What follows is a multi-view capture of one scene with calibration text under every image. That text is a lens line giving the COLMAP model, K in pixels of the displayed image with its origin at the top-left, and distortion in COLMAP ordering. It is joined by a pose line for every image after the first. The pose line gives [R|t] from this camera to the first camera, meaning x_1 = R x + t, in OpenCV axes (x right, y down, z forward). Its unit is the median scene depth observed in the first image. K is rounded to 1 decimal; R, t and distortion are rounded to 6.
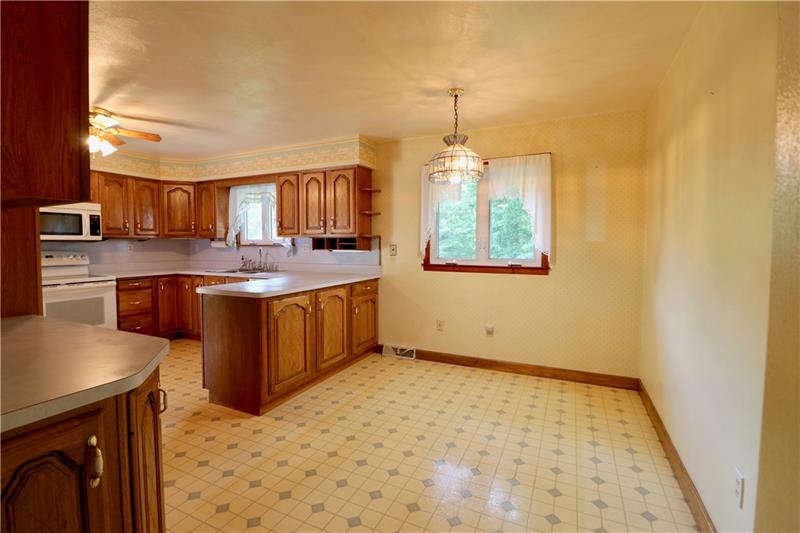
lens RADIAL K [[371.6, 0, 391.0], [0, 371.6, 261.3], [0, 0, 1]] dist [0.000518, -0.013331]
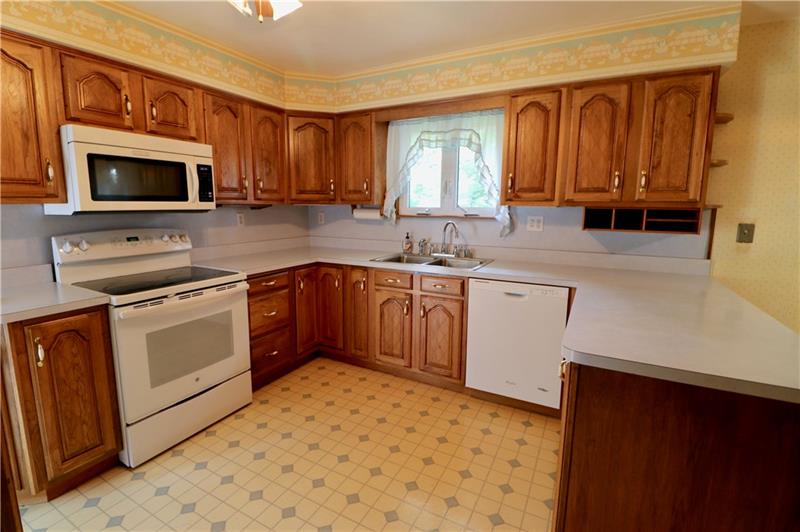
lens RADIAL K [[371.6, 0, 391.0], [0, 371.6, 260.8], [0, 0, 1]] dist [0.000518, -0.013331]
pose [[0.998832, 0.013617, -0.046364, -0.489222], [-0.008676, 0.994418, 0.105155, -0.041560], [0.047537, -0.104630, 0.993374, 0.435137]]
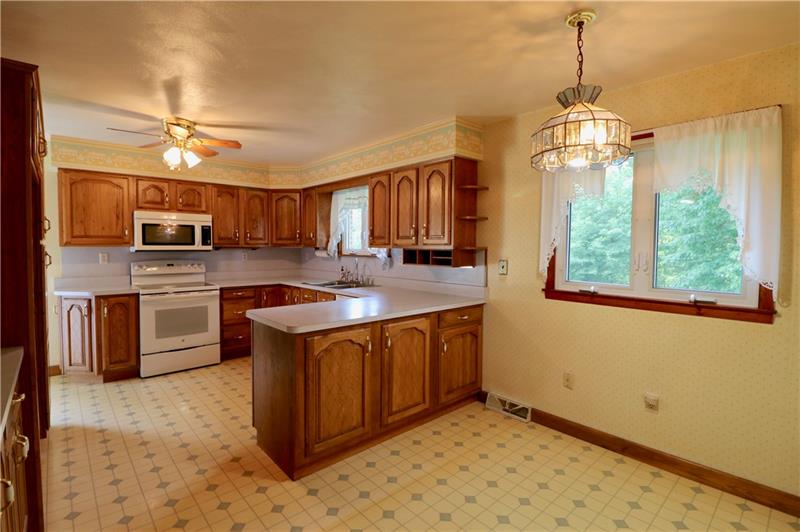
lens RADIAL K [[381.2, 0, 390.6], [0, 381.2, 261.1], [0, 0, 1]] dist [0.002048, -0.014088]
pose [[0.922964, 0.020542, -0.384338, 0.090189], [-0.023064, 0.999732, -0.001953, -0.035839], [0.384195, 0.010667, 0.923190, 0.213612]]
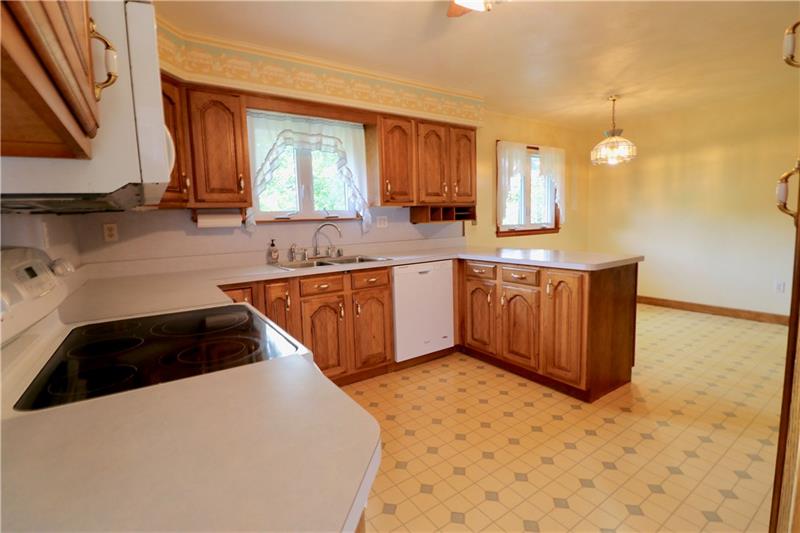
lens RADIAL K [[371.6, 0, 391.0], [0, 371.6, 261.3], [0, 0, 1]] dist [0.000518, -0.013331]
pose [[0.505576, -0.112636, 0.855398, -0.981668], [0.071761, 0.993496, 0.088407, -0.023770], [-0.859793, 0.016688, 0.510370, 0.681987]]
